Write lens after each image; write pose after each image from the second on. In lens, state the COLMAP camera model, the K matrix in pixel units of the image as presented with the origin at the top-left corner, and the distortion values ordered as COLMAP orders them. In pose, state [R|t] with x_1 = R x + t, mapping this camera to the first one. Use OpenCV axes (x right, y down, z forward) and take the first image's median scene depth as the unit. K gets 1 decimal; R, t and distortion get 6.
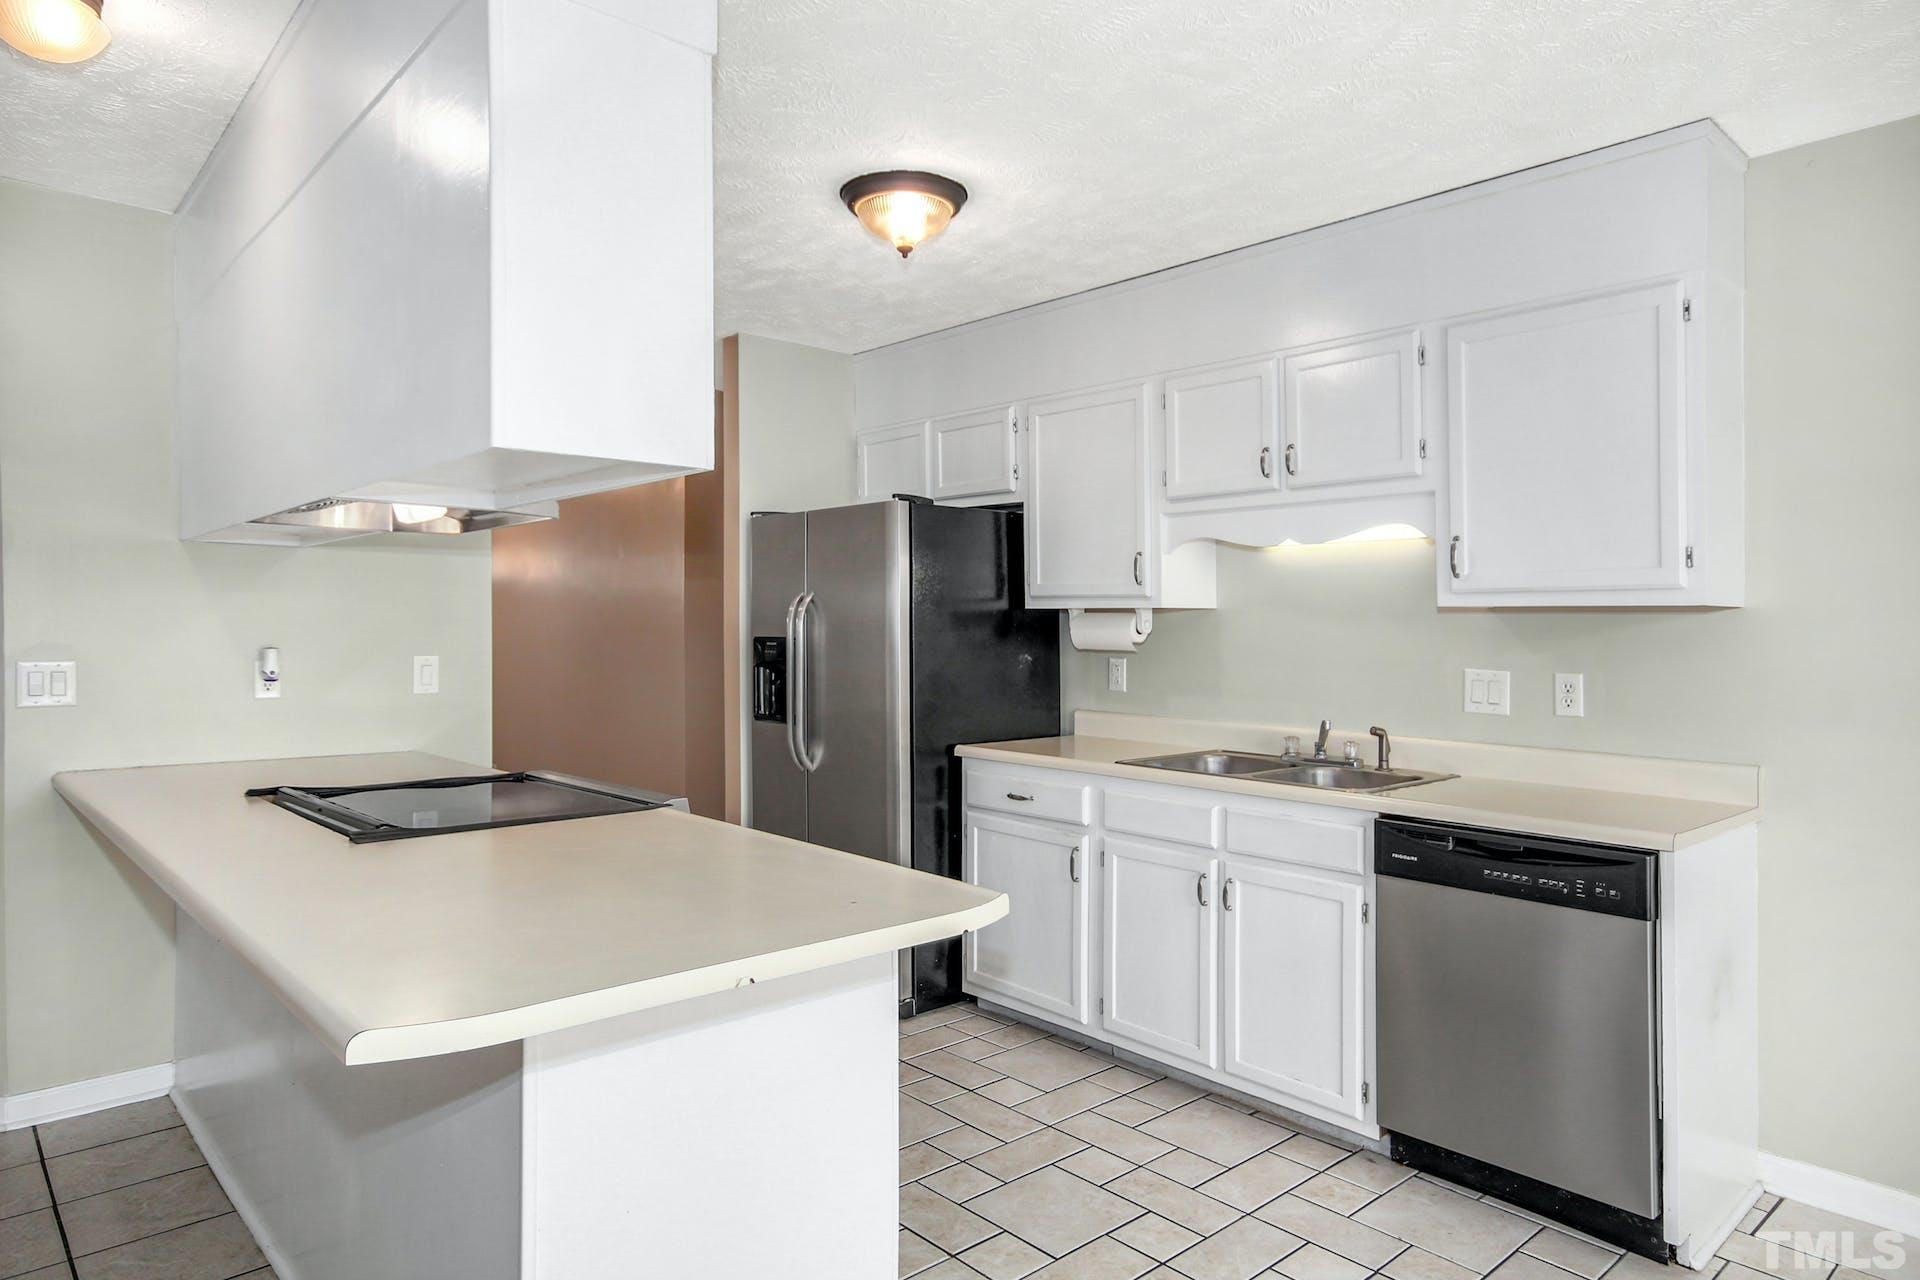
lens RADIAL K [[1157.8, 0, 963.2], [0, 1157.8, 655.8], [0, 0, 1]] dist [0.015260, 0.015830]
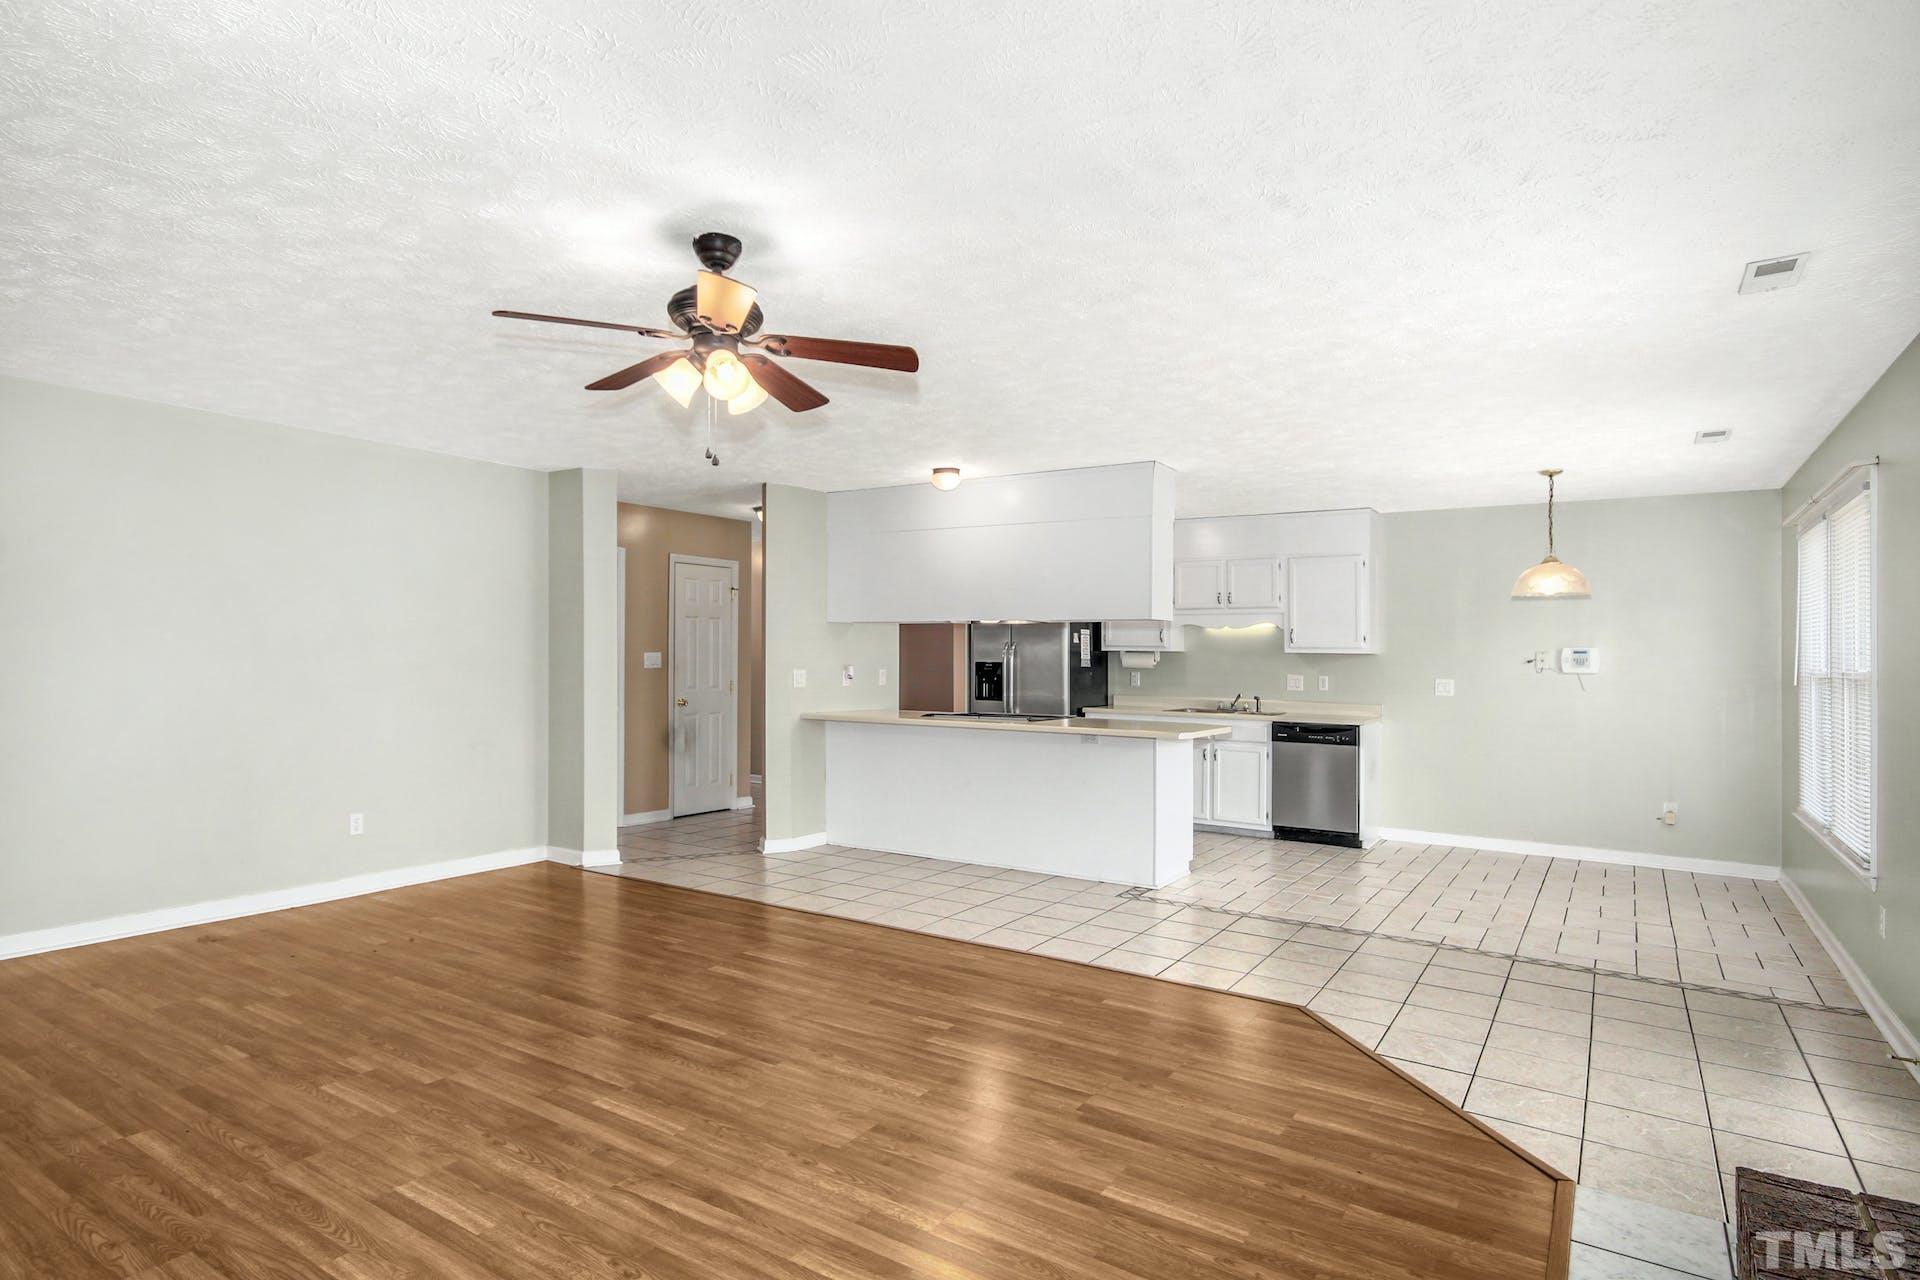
lens RADIAL K [[1025.2, 0, 925.5], [0, 1025.2, 644.3], [0, 0, 1]] dist [0.006949, -0.001932]
pose [[0.972673, 0.007856, 0.232045, -1.022836], [-0.000106, 0.999442, -0.033392, 0.021246], [-0.232178, 0.032455, 0.972132, -1.248816]]
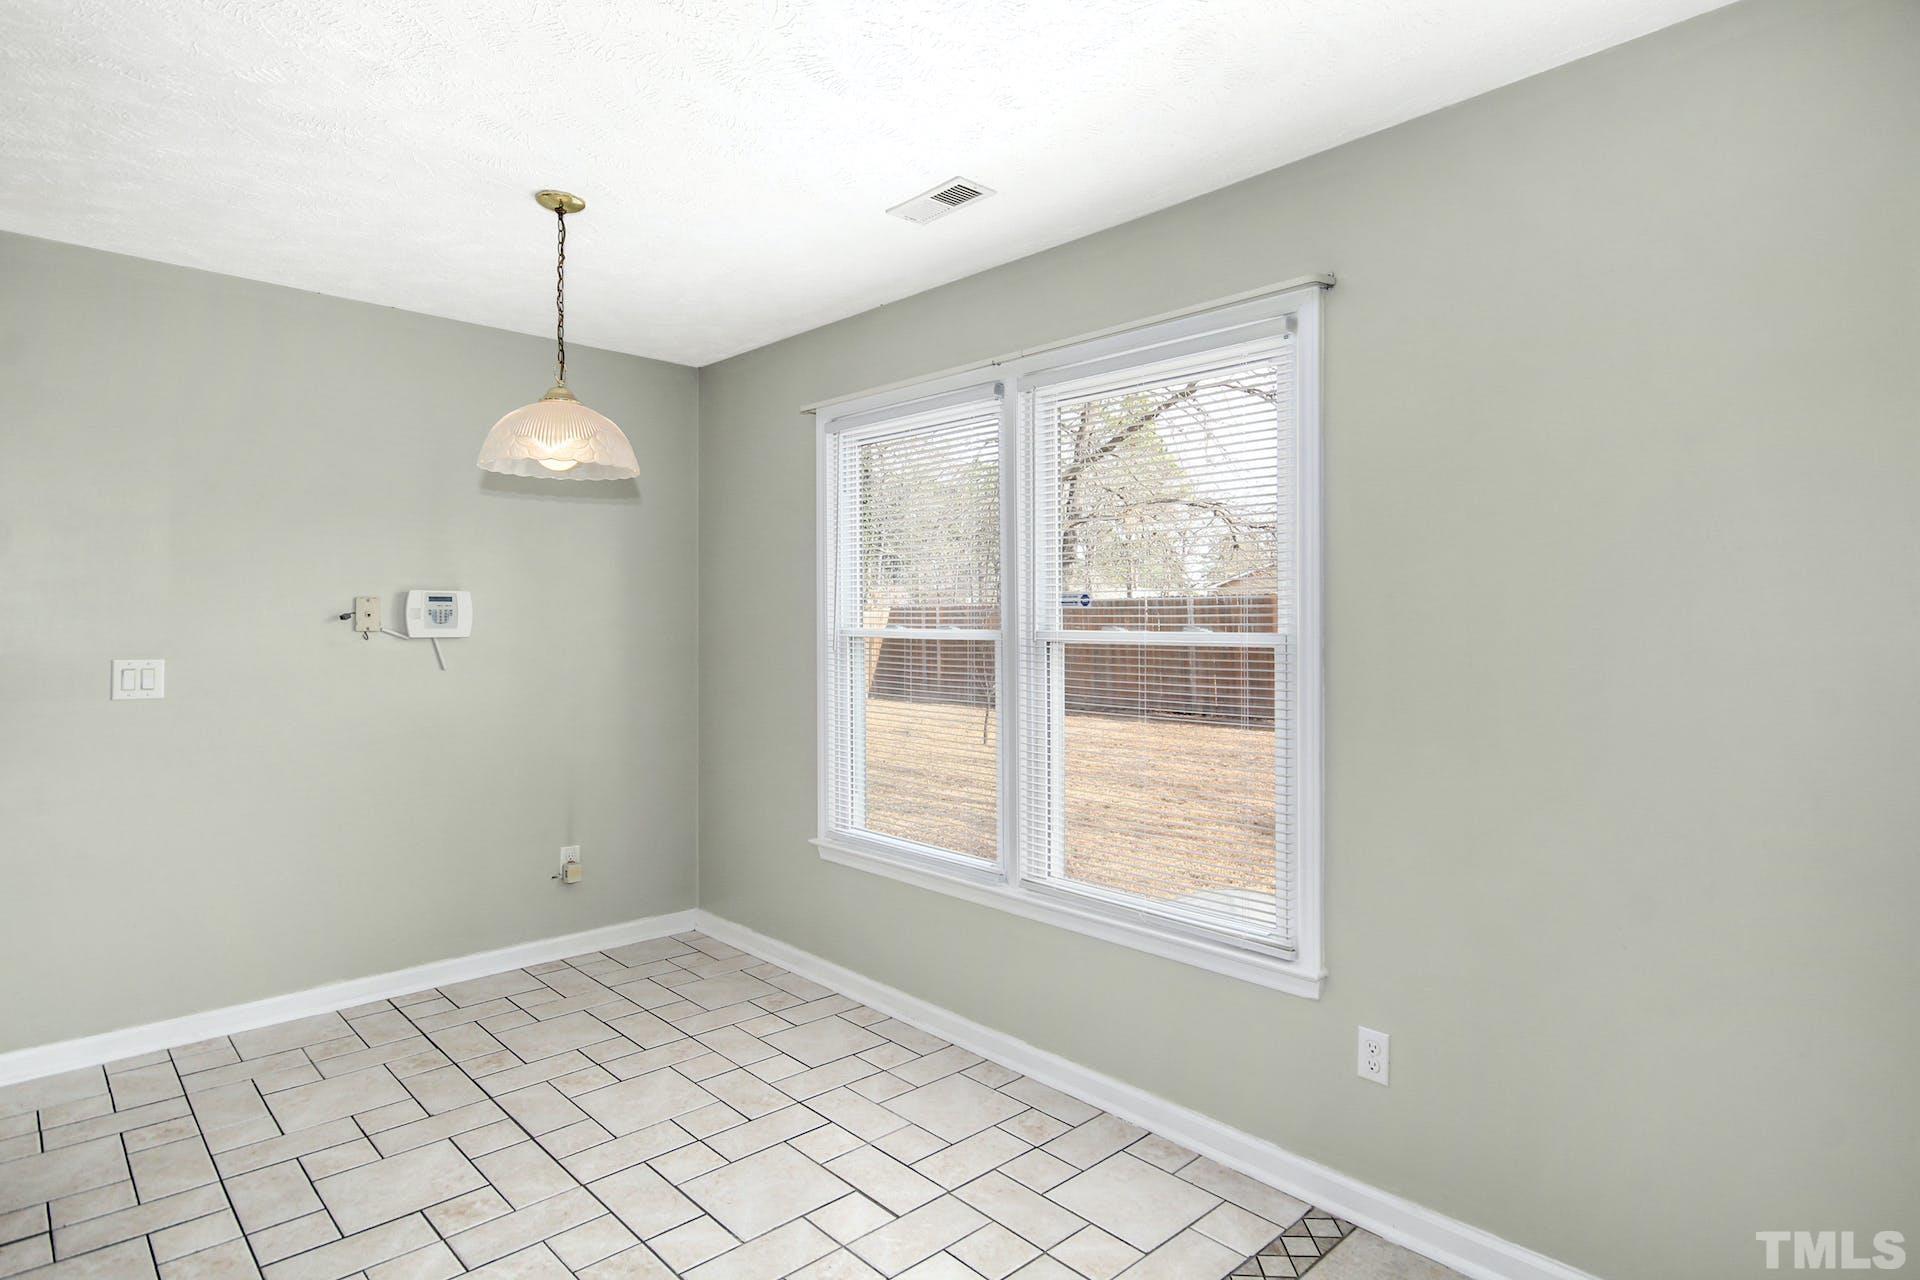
lens RADIAL K [[1025.2, 0, 987.4], [0, 1025.2, 602.1], [0, 0, 1]] dist [0.006949, -0.001932]
pose [[-0.040826, 0.010086, 0.999115, -0.339517], [0.018613, 0.999783, -0.009333, -0.008079], [-0.998993, 0.018216, -0.041005, -0.001085]]
